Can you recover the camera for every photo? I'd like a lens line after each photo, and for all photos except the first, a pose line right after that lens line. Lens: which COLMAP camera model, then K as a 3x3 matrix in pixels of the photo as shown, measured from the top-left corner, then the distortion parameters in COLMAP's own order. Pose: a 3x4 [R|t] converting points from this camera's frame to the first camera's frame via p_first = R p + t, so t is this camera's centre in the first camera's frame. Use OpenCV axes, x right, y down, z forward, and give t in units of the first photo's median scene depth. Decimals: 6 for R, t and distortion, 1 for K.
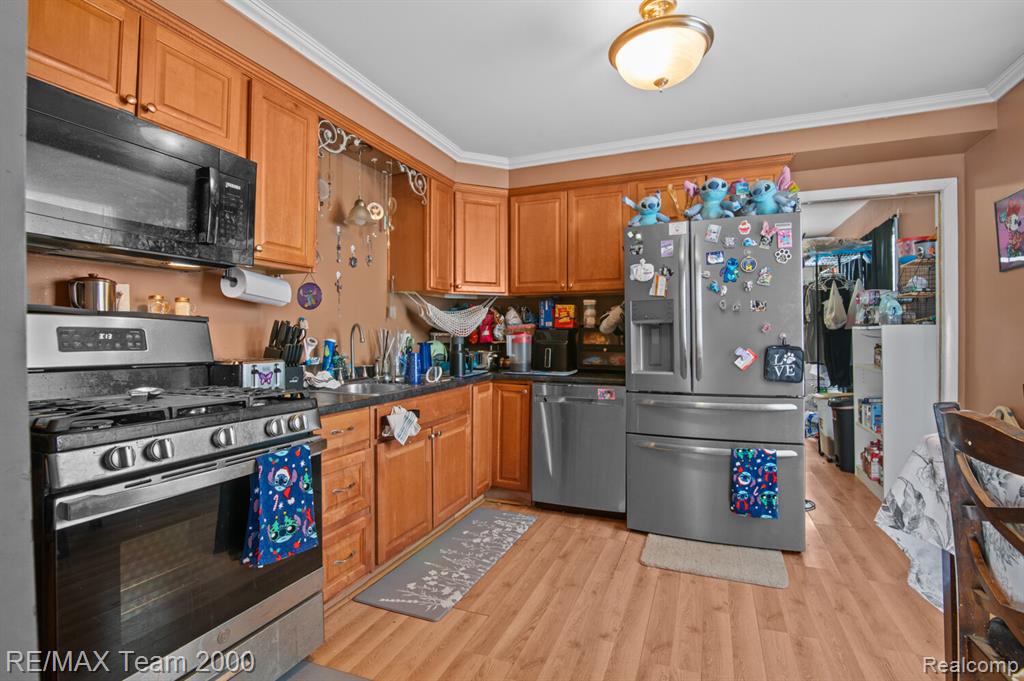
lens RADIAL K [[477.1, 0, 514.5], [0, 477.1, 337.4], [0, 0, 1]] dist [-0.004991, 0.000961]
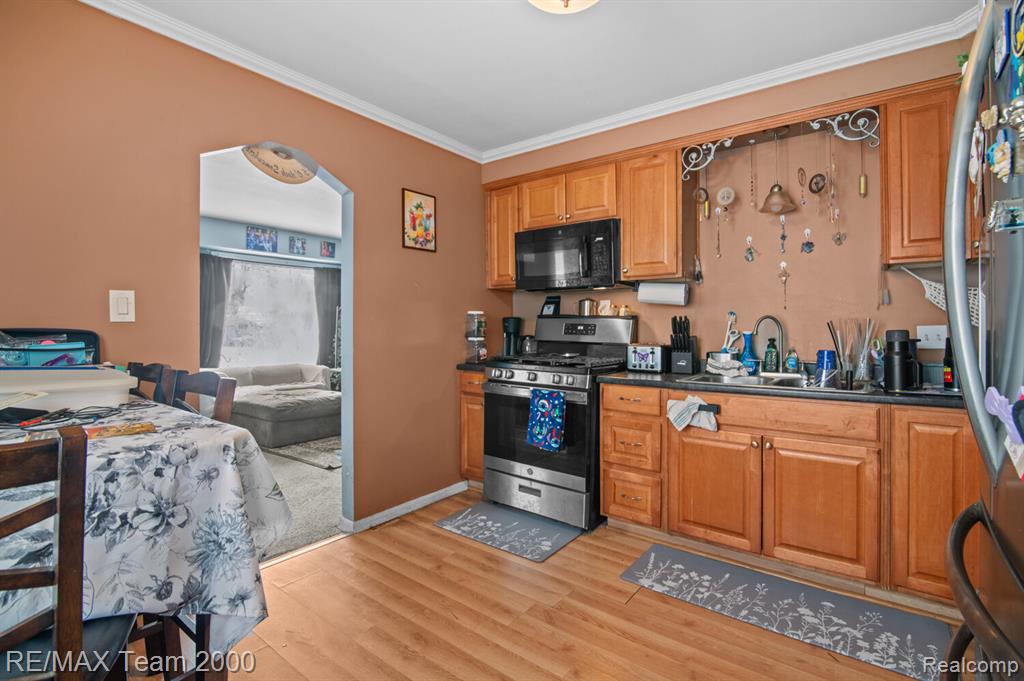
lens RADIAL K [[477.1, 0, 540.9], [0, 477.1, 325.6], [0, 0, 1]] dist [-0.004991, 0.000961]
pose [[-0.230572, -0.001795, -0.973054, 0.824381], [-0.004525, 0.999989, -0.000773, -0.006203], [0.973045, 0.004225, -0.230577, 0.890365]]
